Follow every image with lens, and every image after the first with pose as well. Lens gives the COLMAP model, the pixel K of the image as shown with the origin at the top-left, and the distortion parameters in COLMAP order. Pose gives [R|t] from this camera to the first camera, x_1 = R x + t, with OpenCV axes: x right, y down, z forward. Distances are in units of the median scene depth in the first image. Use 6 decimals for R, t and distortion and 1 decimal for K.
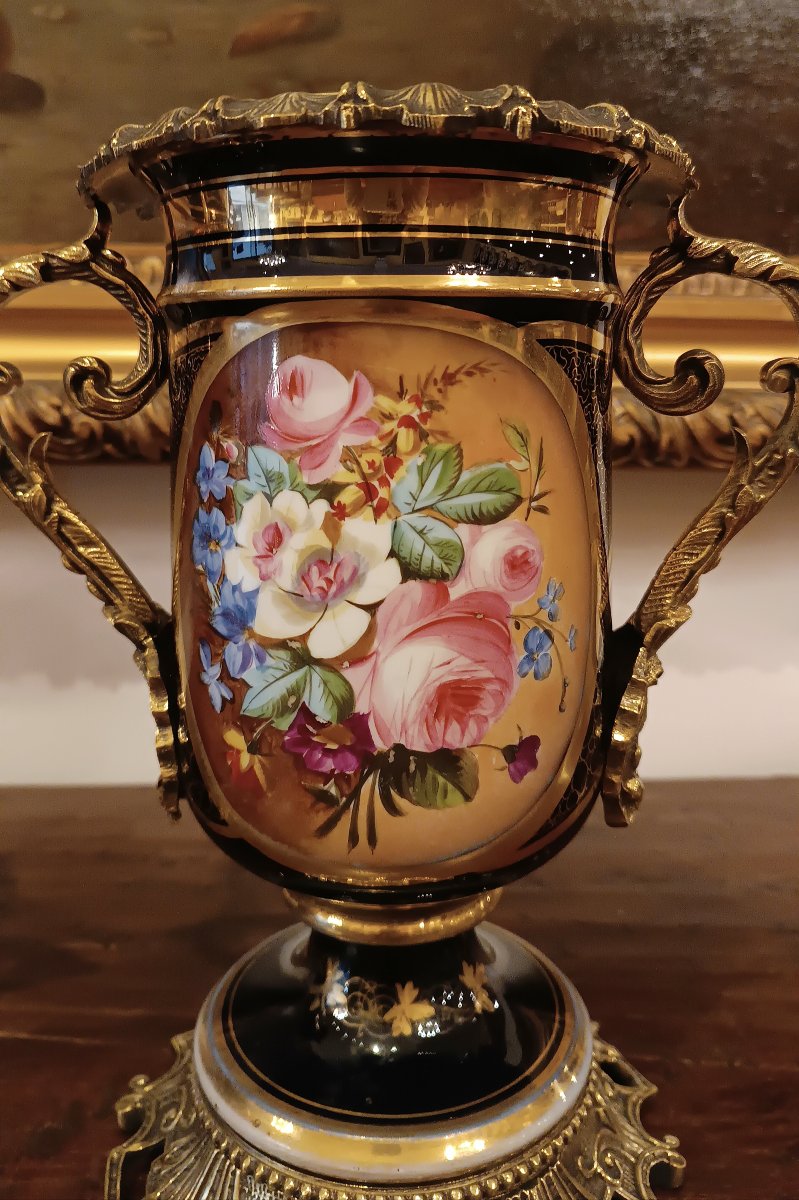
lens RADIAL K [[1079.1, 0, 403.3], [0, 1079.1, 496.7], [0, 0, 1]] dist [-0.017154, -0.005883]
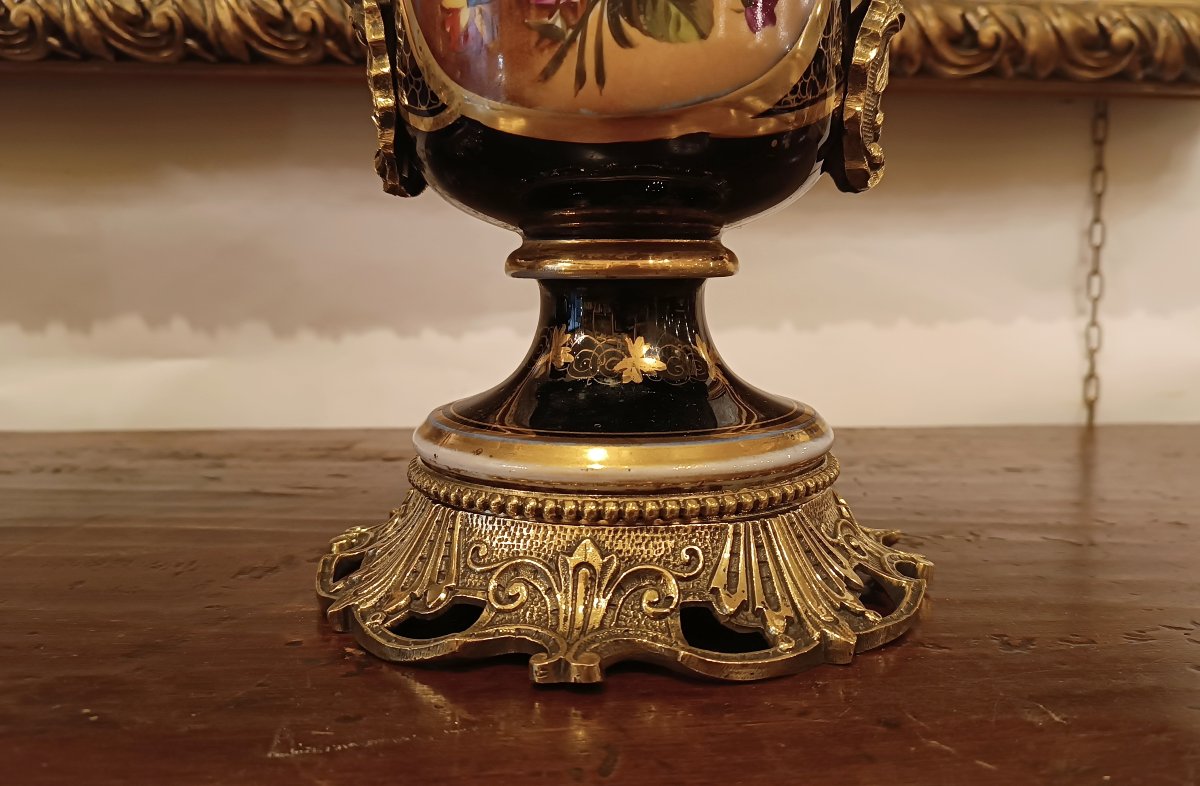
lens RADIAL K [[1063.0, 0, 631.6], [0, 1063.0, 391.8], [0, 0, 1]] dist [-0.030862, 0.002699]
pose [[0.999991, -0.004128, 0.001326, -0.003495], [0.004123, 0.999984, 0.003770, 0.502218], [-0.001341, -0.003764, 0.999992, 0.066970]]
